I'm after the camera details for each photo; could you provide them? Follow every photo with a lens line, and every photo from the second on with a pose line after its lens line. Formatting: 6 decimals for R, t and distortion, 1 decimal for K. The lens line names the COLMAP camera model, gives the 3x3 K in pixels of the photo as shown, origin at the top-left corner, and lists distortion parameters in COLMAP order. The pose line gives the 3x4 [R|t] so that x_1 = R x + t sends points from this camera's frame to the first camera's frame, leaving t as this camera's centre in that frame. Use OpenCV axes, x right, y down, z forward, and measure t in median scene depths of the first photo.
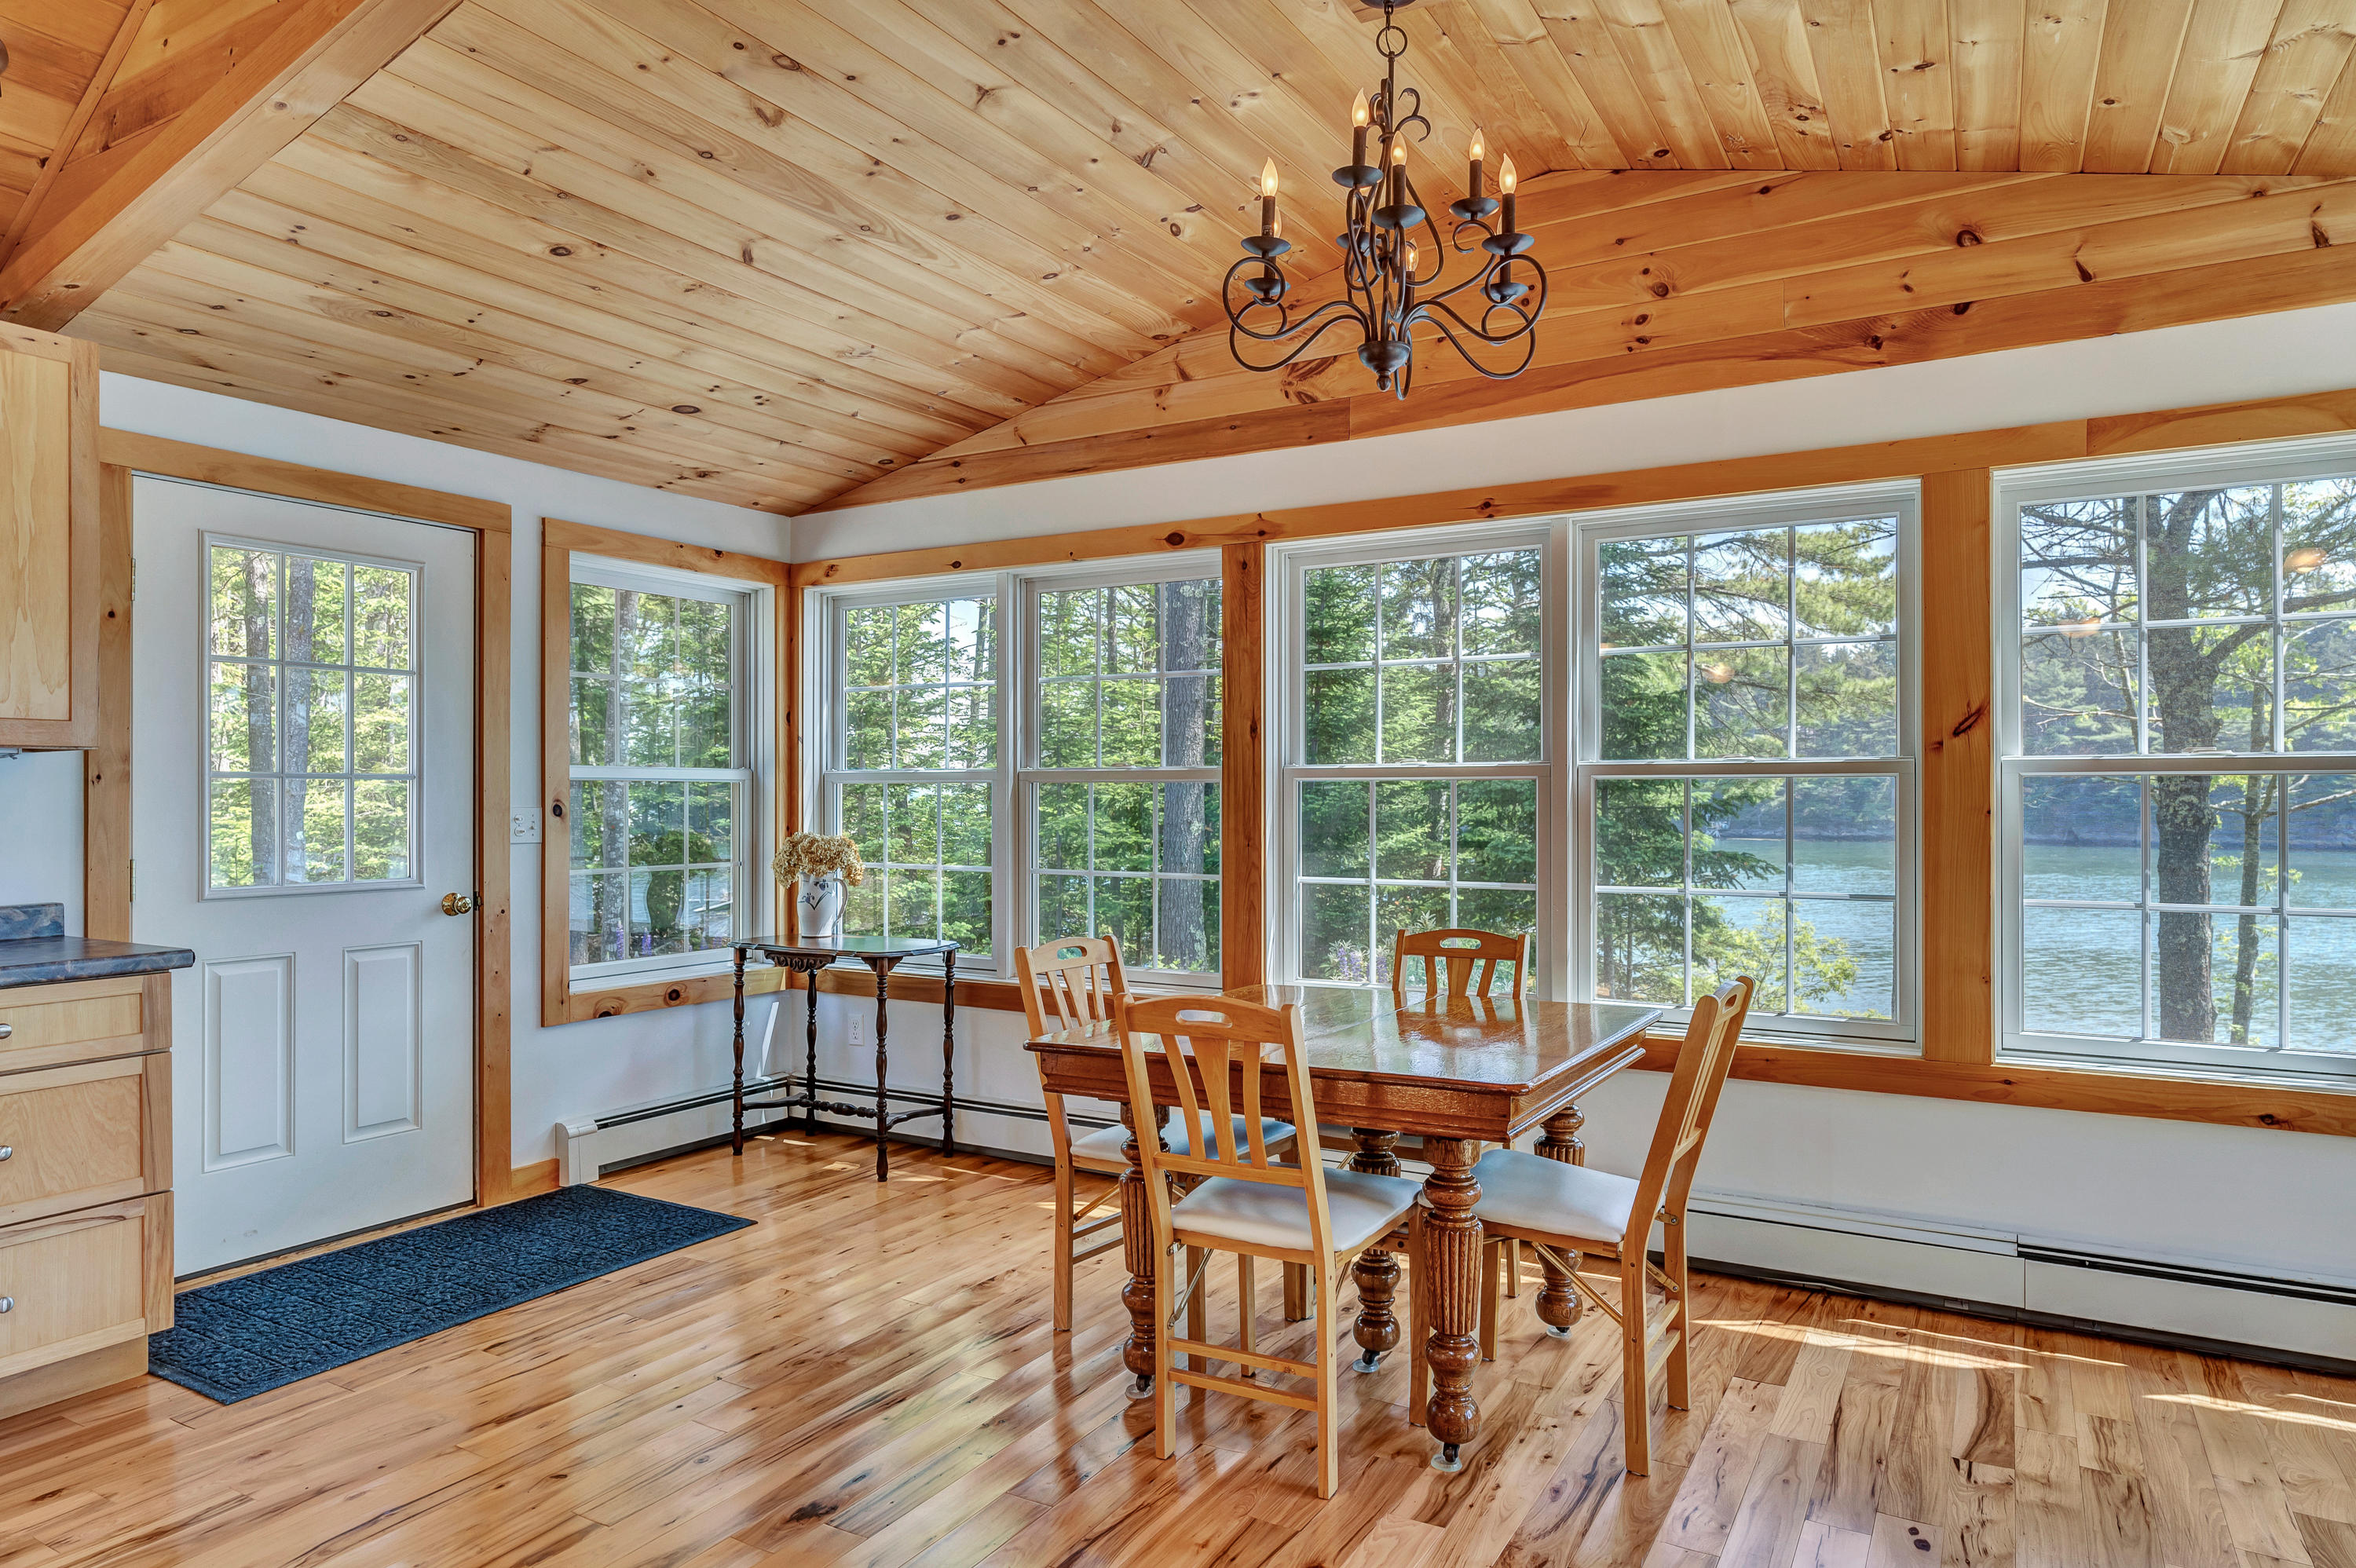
lens RADIAL K [[1448.1, 0, 1159.4], [0, 1448.1, 780.5], [0, 0, 1]] dist [0.001462, -0.000480]
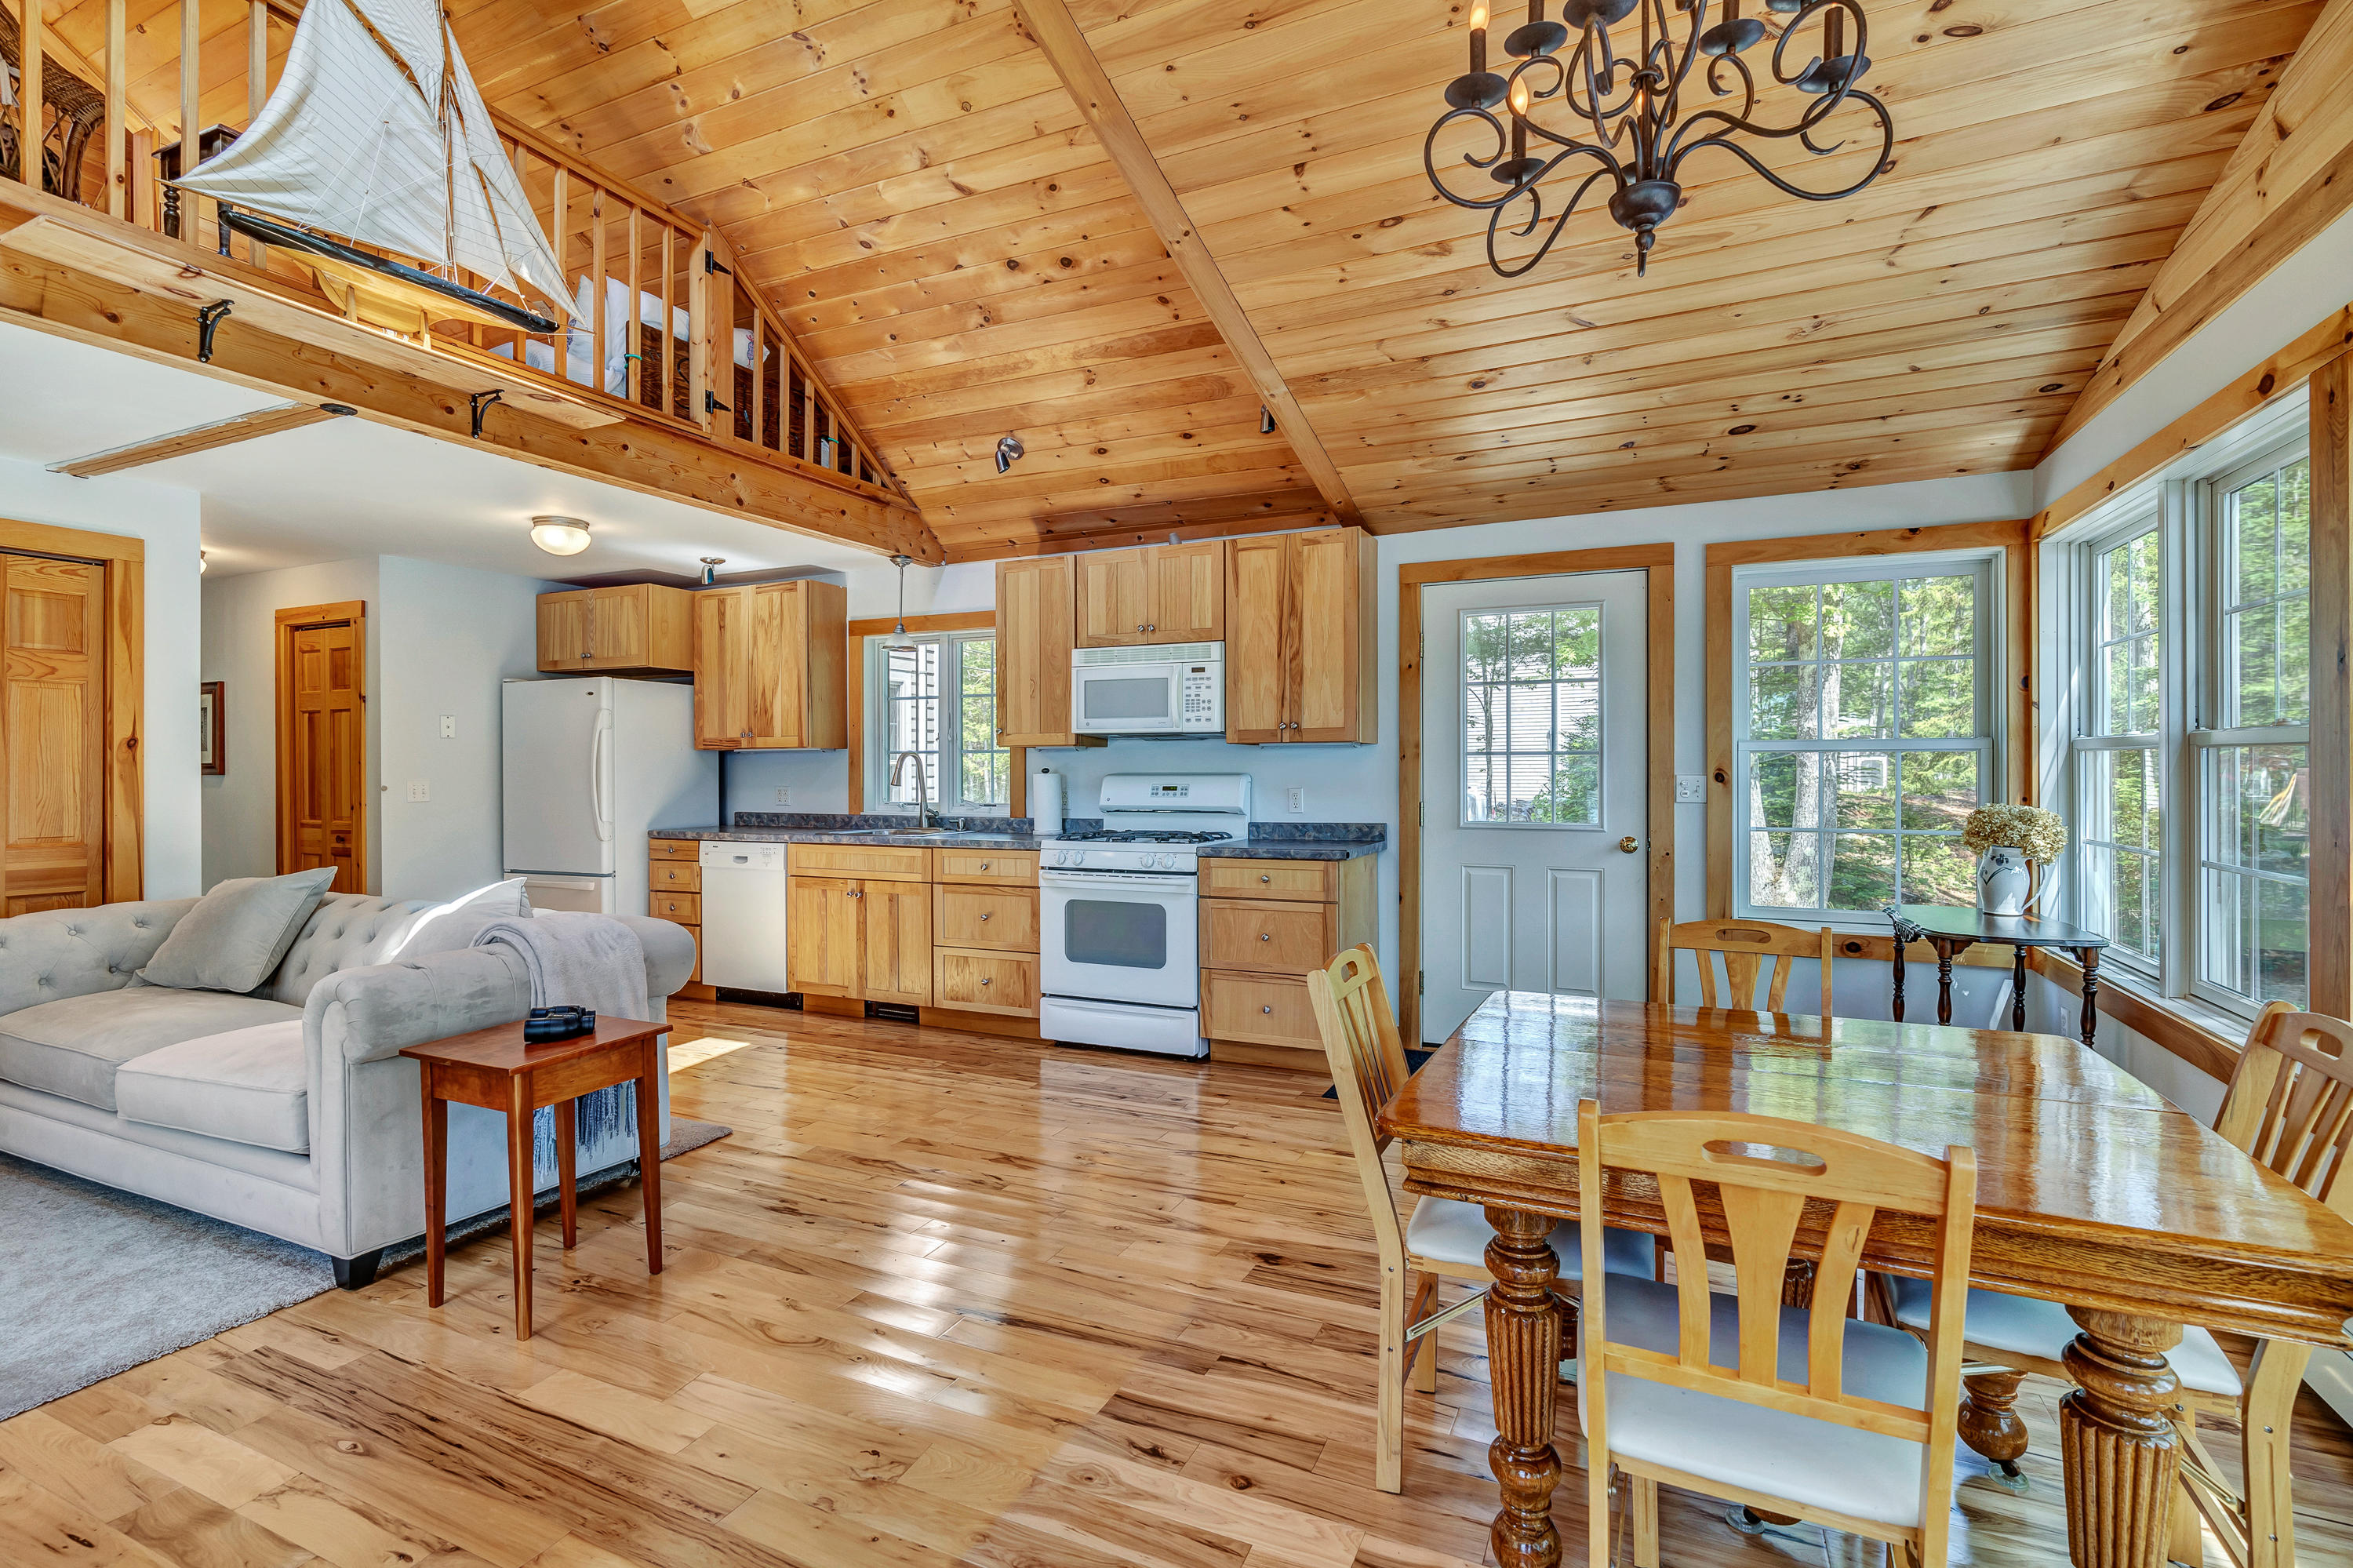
lens RADIAL K [[1072.7, 0, 1166.8], [0, 1072.7, 766.8], [0, 0, 1]] dist [-0.002892, -0.000616]
pose [[0.103237, -0.000268, -0.994657, 0.480048], [0.013048, 0.999914, 0.001085, 0.004555], [0.994571, -0.013090, 0.103232, 0.461938]]
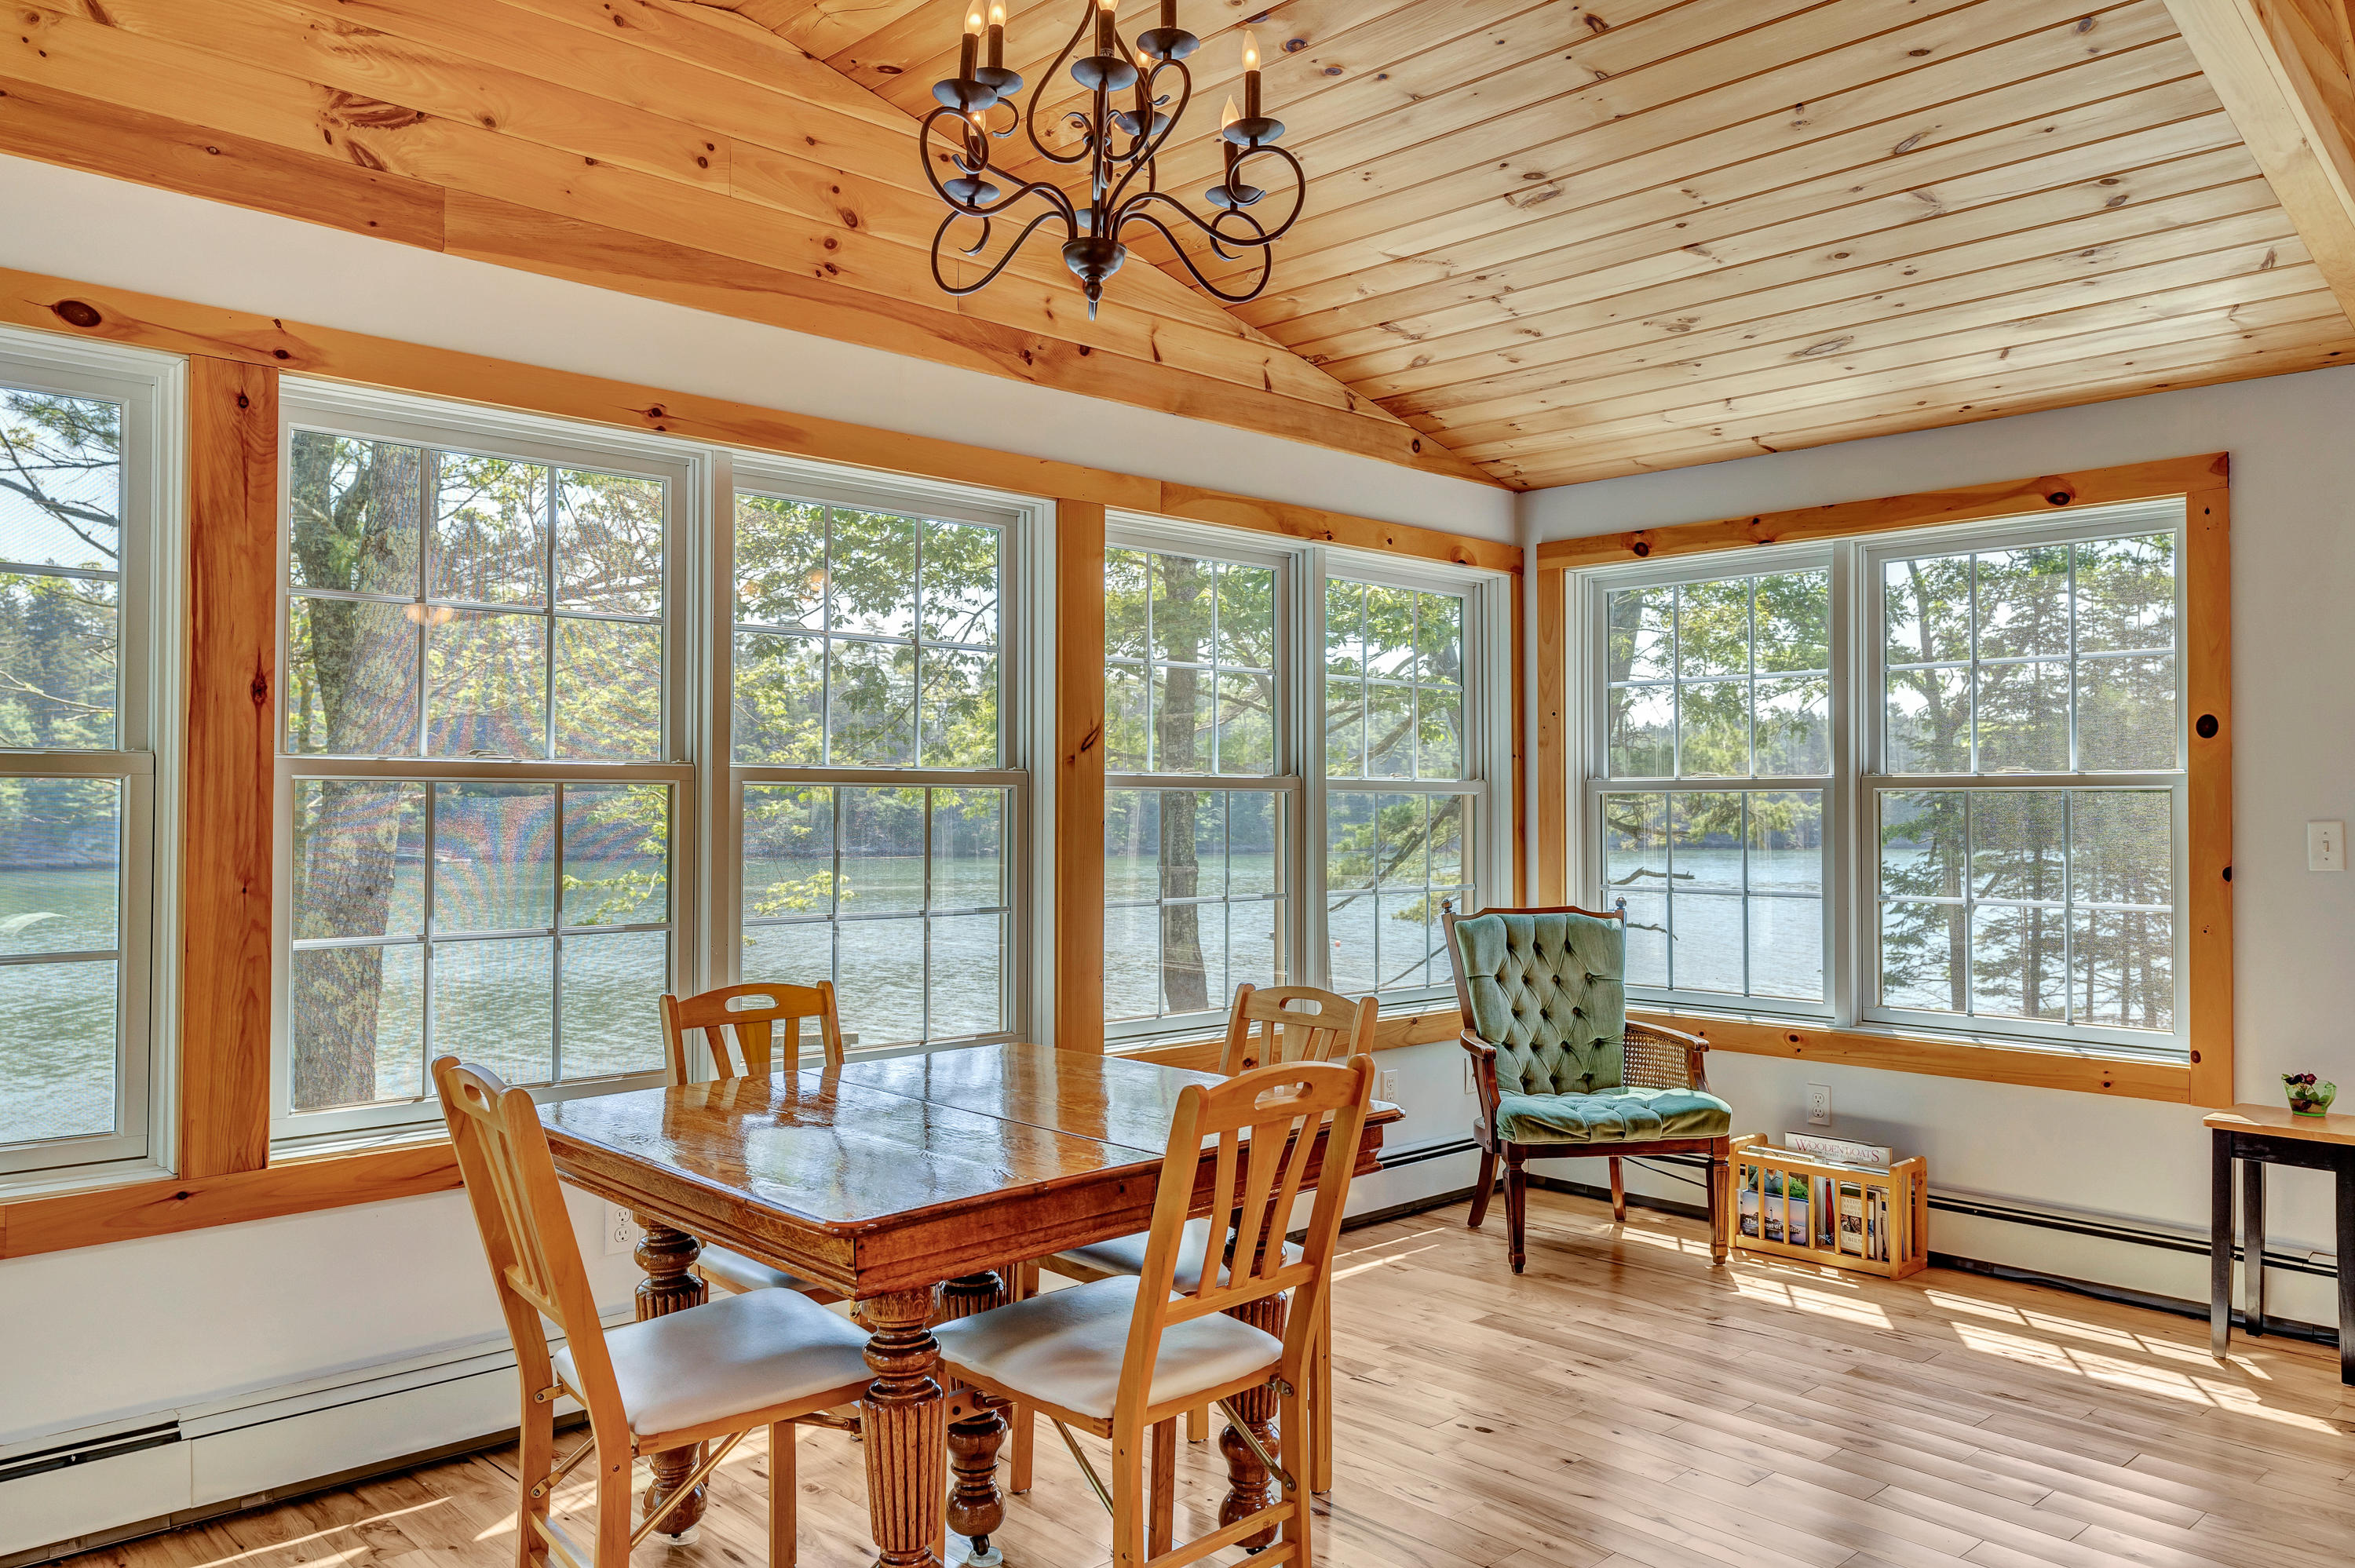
lens RADIAL K [[1687.7, 0, 1187.6], [0, 1687.7, 773.4], [0, 0, 1]] dist [0.004448, 0.000619]
pose [[0.268779, 0.022112, 0.962948, -0.494440], [-0.010957, 0.999742, -0.019899, 0.007652], [-0.963140, -0.005203, 0.268952, 0.474205]]
